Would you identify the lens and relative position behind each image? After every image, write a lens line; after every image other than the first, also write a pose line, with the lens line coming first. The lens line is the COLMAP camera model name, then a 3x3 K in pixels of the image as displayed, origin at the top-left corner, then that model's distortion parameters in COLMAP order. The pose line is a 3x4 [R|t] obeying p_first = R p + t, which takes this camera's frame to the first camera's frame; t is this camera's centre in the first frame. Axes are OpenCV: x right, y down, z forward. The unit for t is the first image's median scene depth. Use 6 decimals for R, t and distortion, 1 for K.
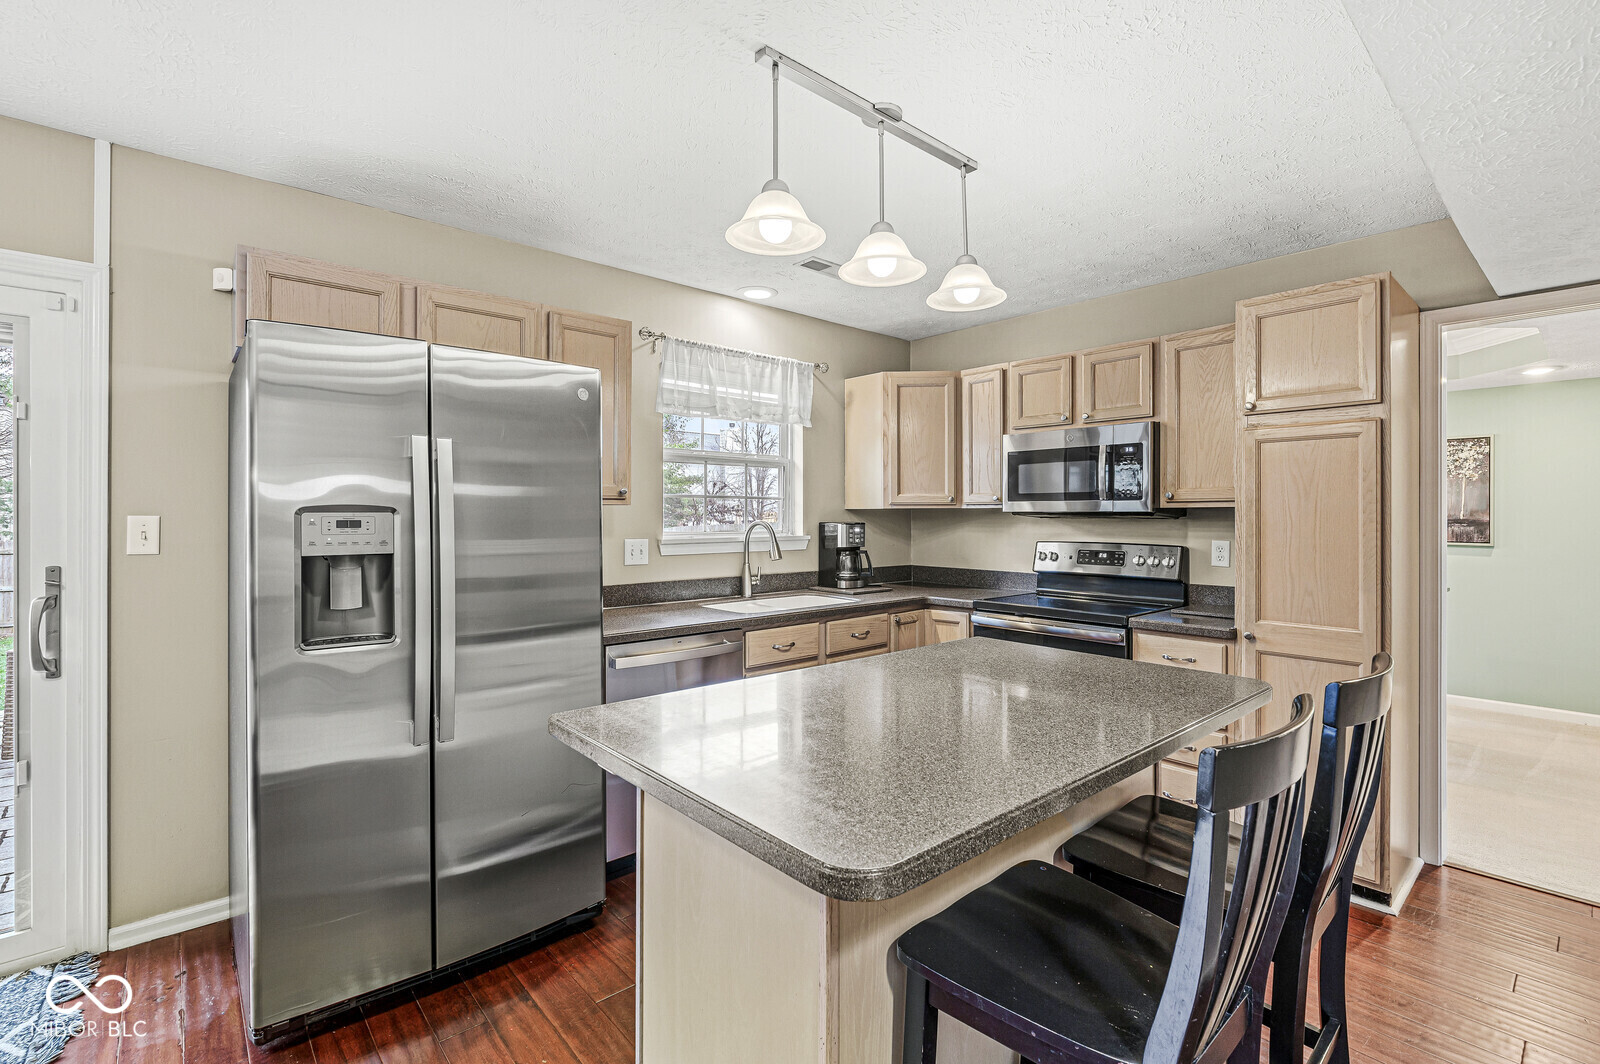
lens RADIAL K [[704.7, 0, 789.3], [0, 704.7, 516.9], [0, 0, 1]] dist [0.003863, -0.002008]
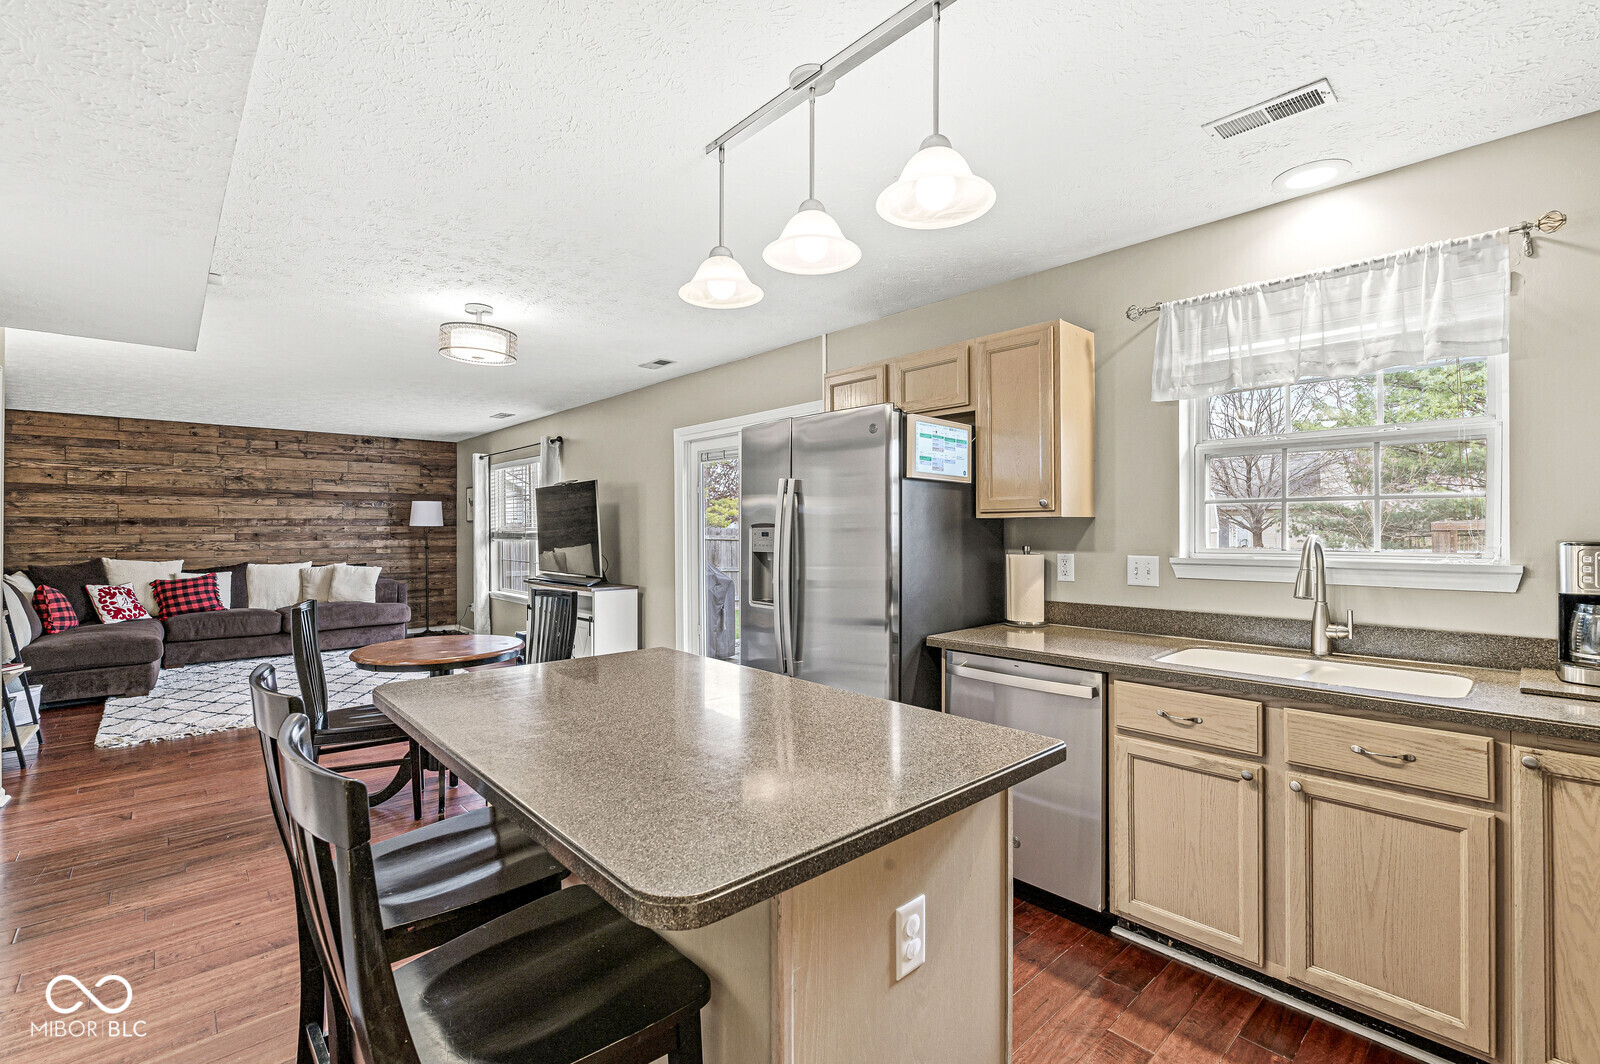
lens RADIAL K [[704.7, 0, 804.2], [0, 704.7, 526.7], [0, 0, 1]] dist [0.003863, -0.002008]
pose [[0.033540, -0.001885, -0.999436, 0.574942], [0.002982, 0.999994, -0.001786, -0.002573], [0.999433, -0.002920, 0.033545, 0.520939]]
